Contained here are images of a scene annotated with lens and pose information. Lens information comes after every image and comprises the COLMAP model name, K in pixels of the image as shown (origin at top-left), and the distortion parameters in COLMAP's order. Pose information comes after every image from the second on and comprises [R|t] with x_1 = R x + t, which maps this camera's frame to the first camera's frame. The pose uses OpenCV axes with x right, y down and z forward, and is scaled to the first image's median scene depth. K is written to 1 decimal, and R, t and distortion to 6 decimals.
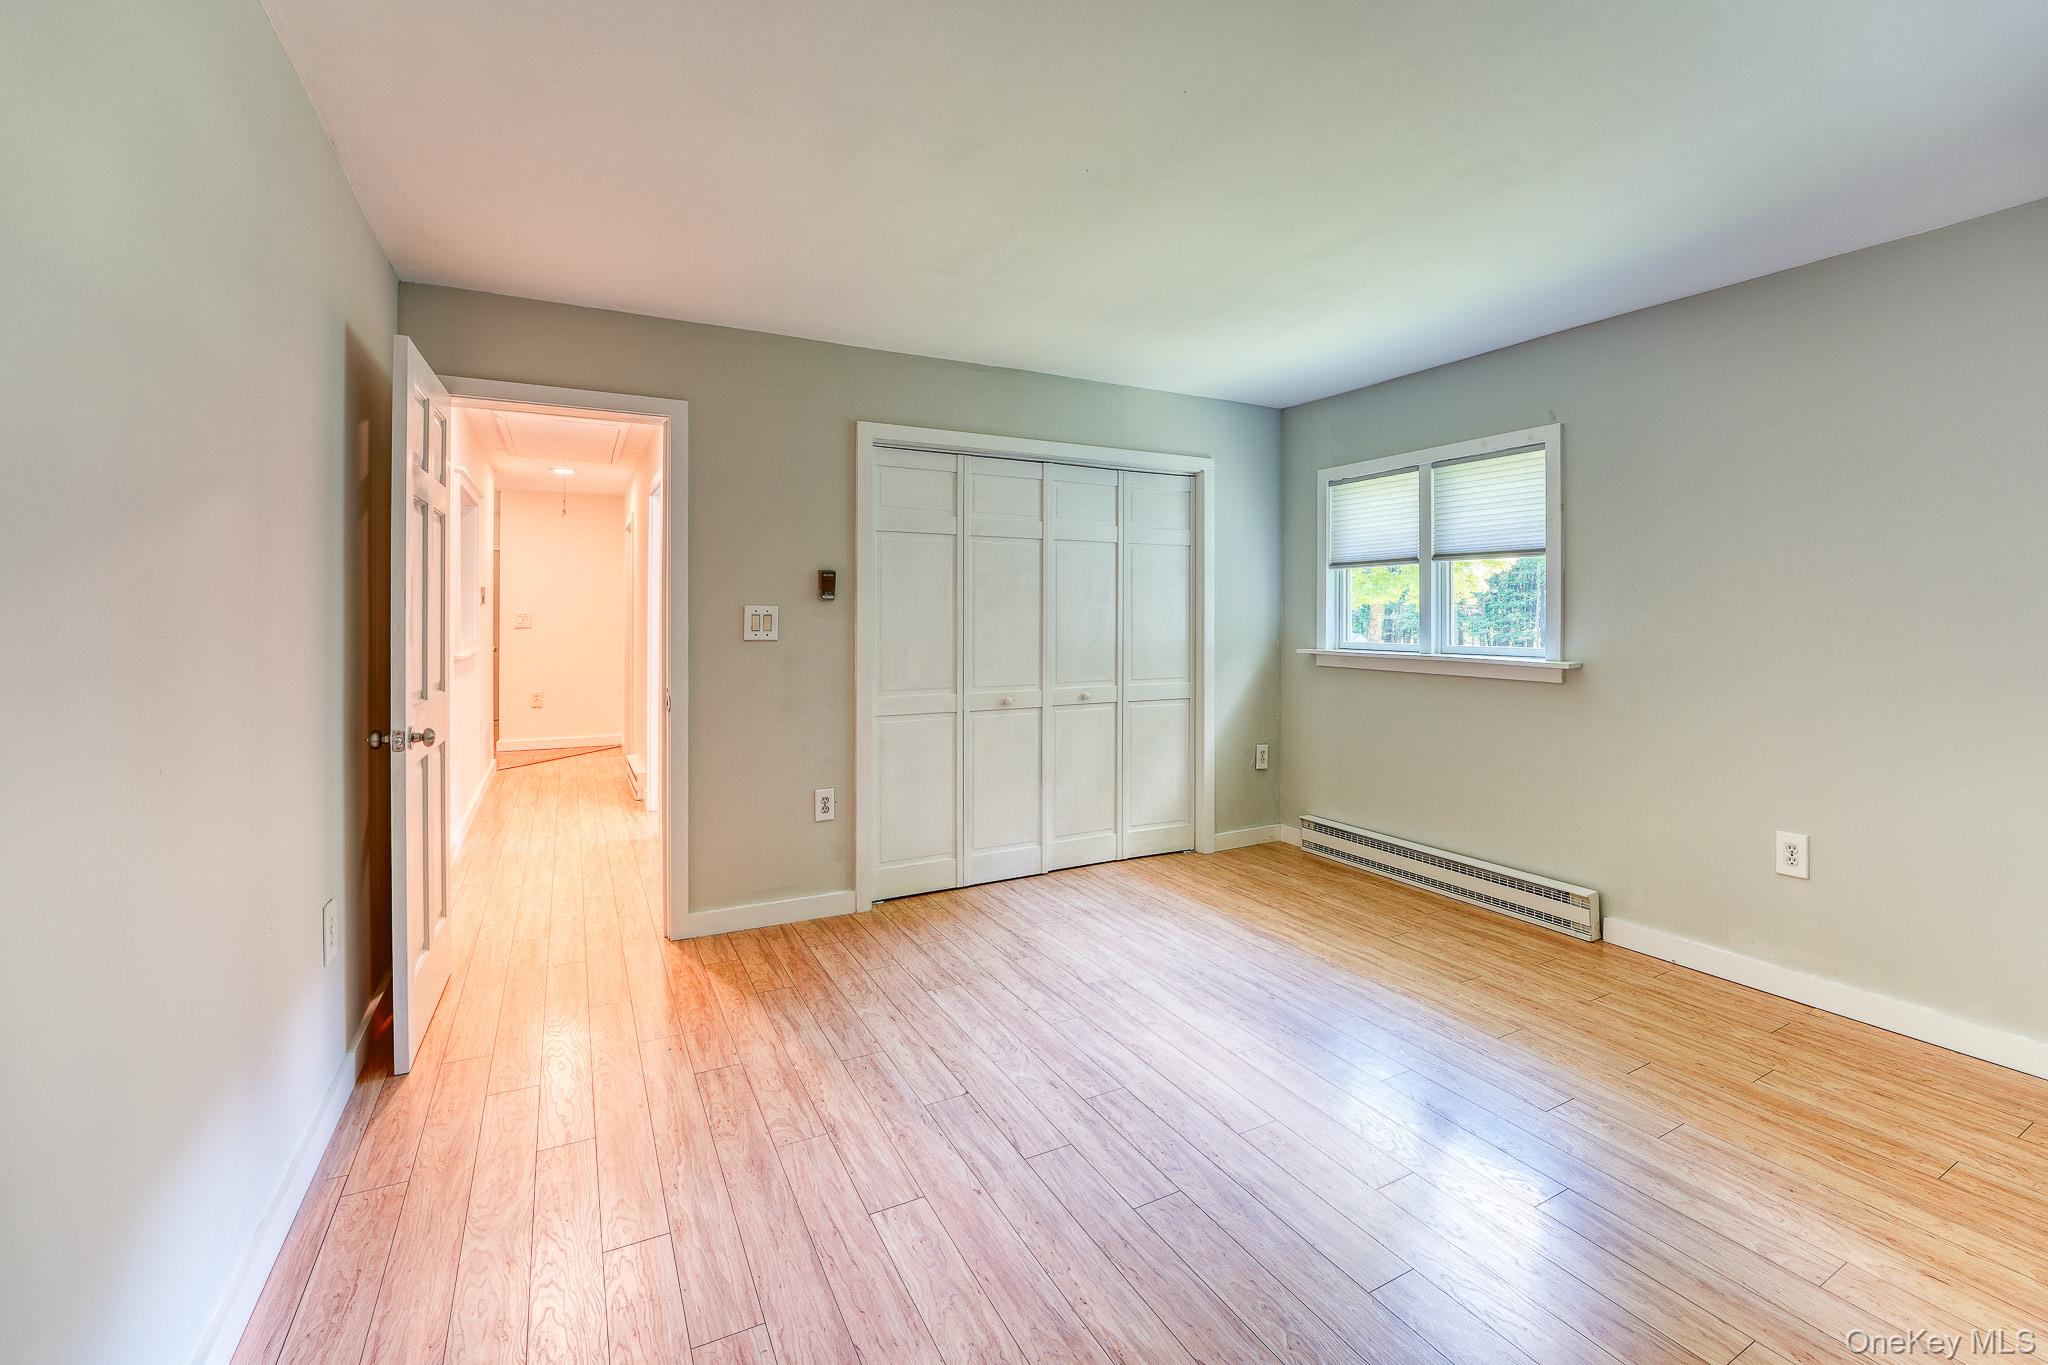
lens RADIAL K [[872.9, 0, 1031.3], [0, 872.9, 612.6], [0, 0, 1]] dist [-0.022313, 0.000589]
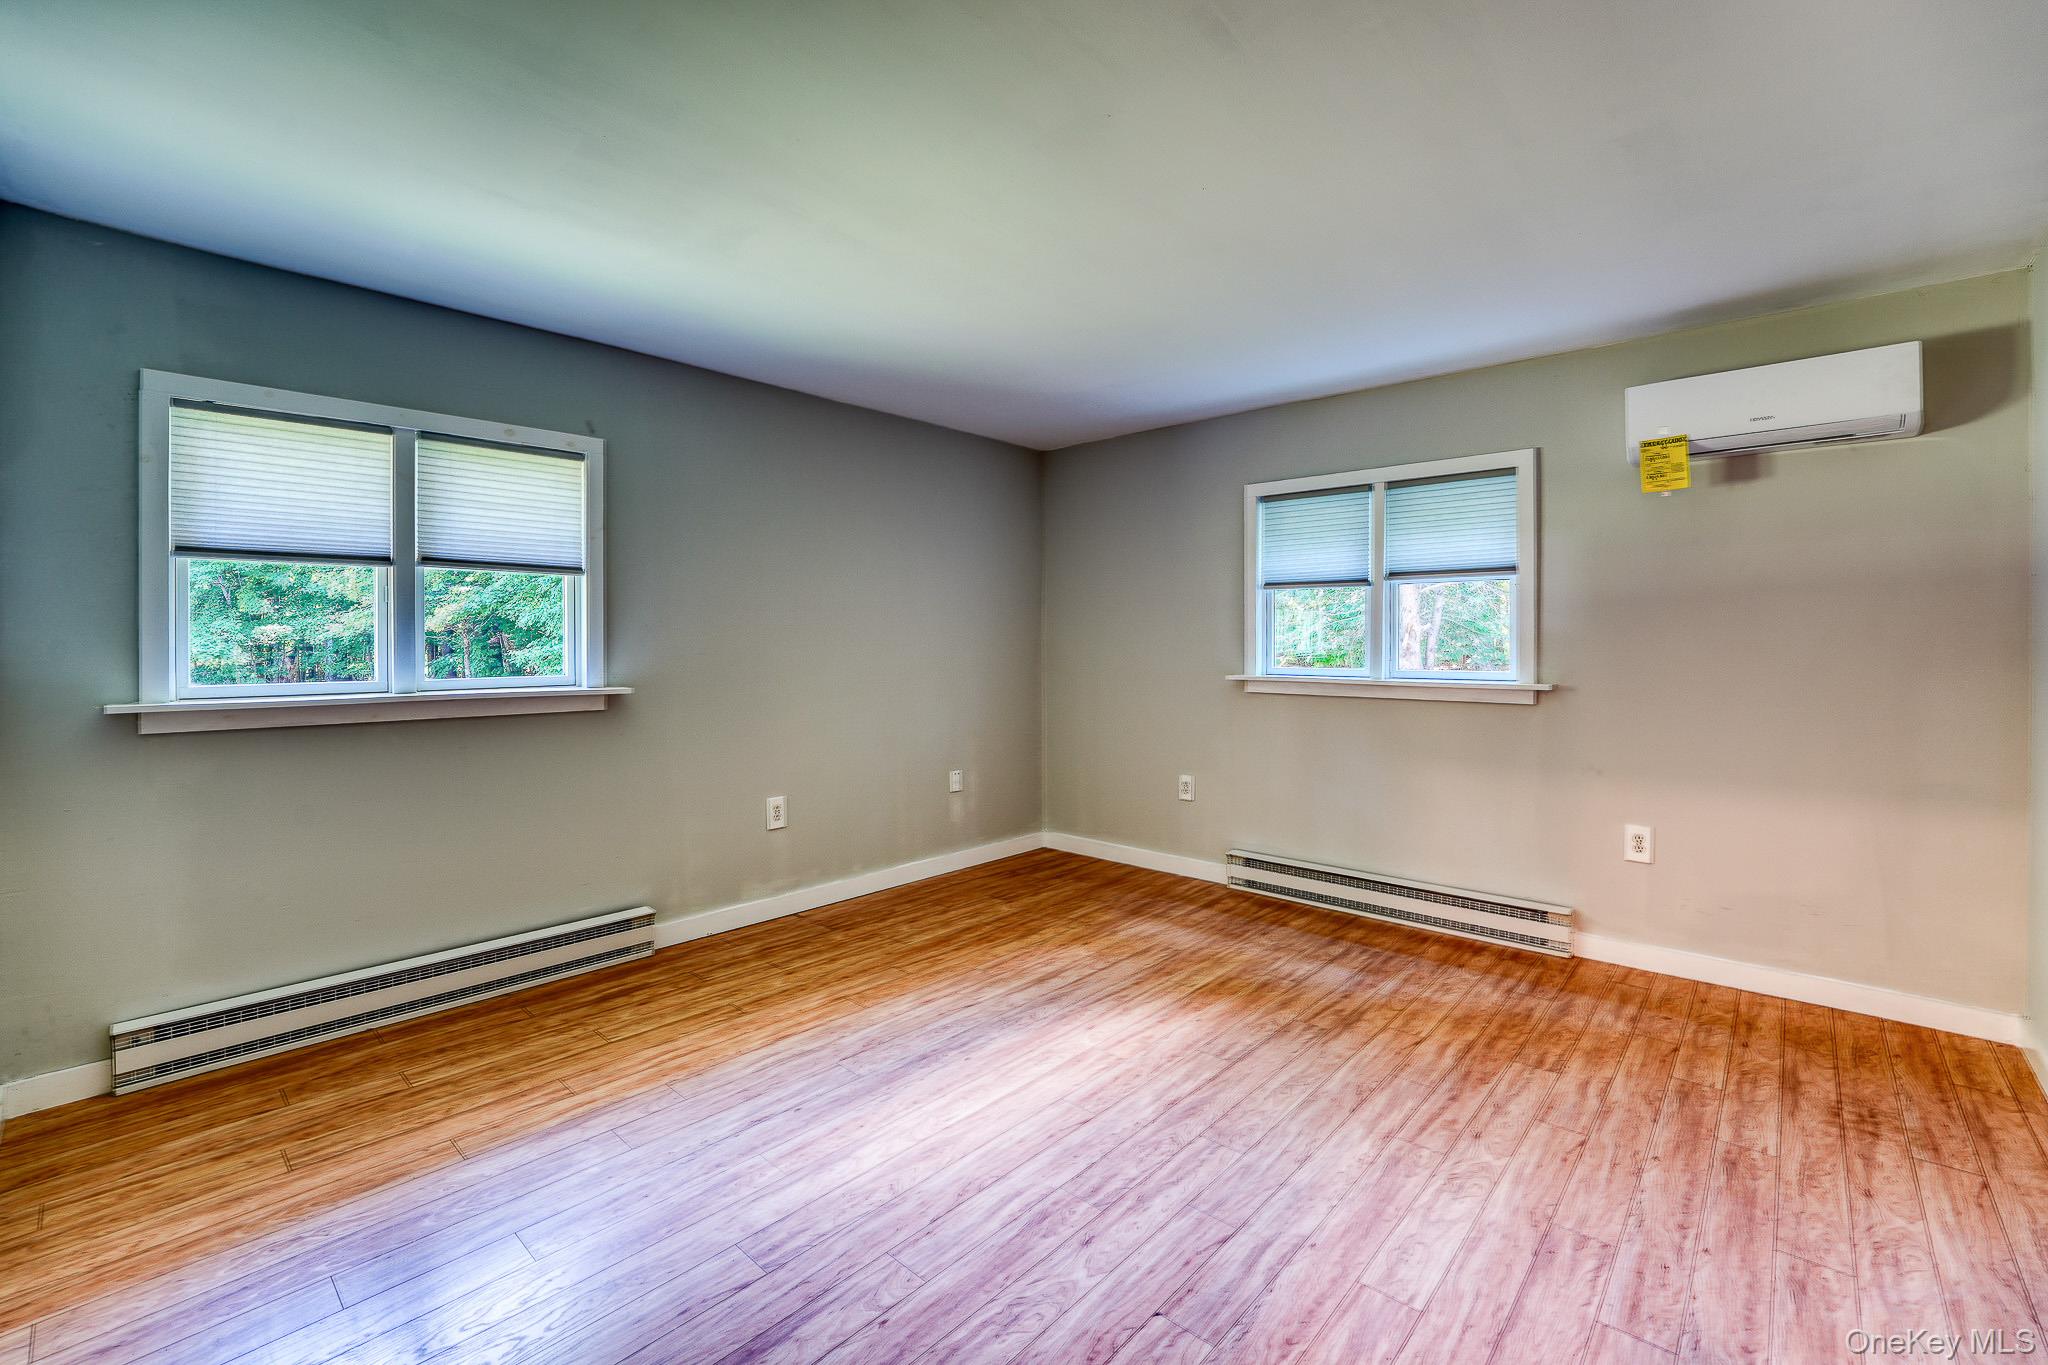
lens RADIAL K [[870.9, 0, 1034.5], [0, 870.9, 653.0], [0, 0, 1]] dist [-0.026250, 0.000377]
pose [[-0.343384, -0.015117, 0.939073, -0.553971], [-0.002594, 0.999882, 0.015147, 0.002327], [-0.939192, 0.002765, -0.343382, 1.070587]]
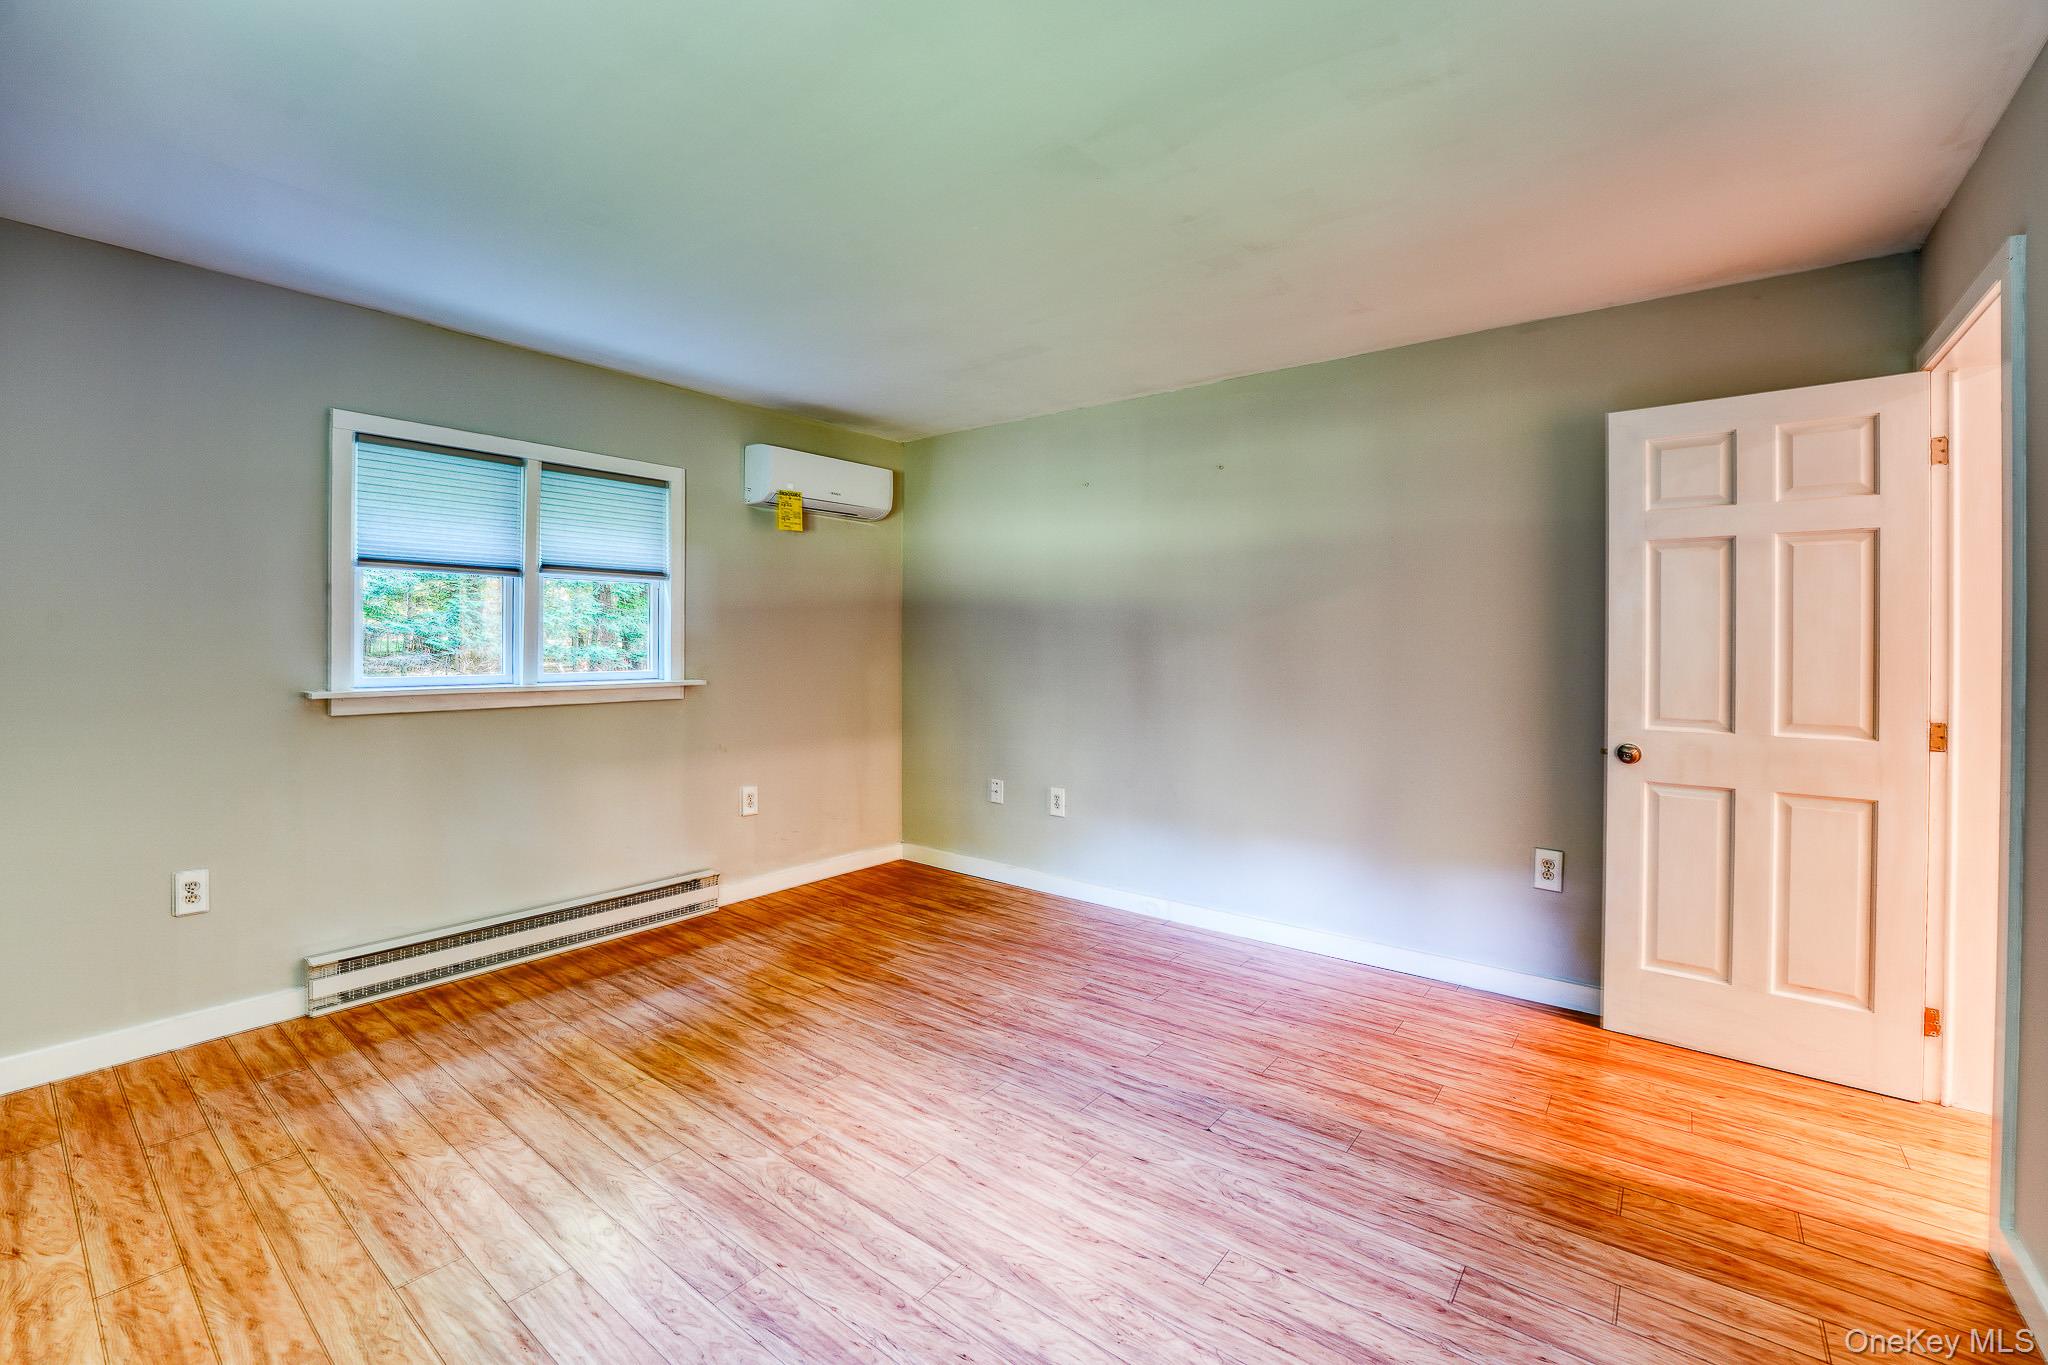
lens RADIAL K [[853.5, 0, 1027.2], [0, 853.5, 645.3], [0, 0, 1]] dist [-0.022197, 0.000268]
pose [[-0.913009, -0.006067, -0.407894, 0.409757], [-0.007523, 0.999970, 0.001966, 0.001398], [0.407869, 0.004864, -0.913027, 1.439896]]
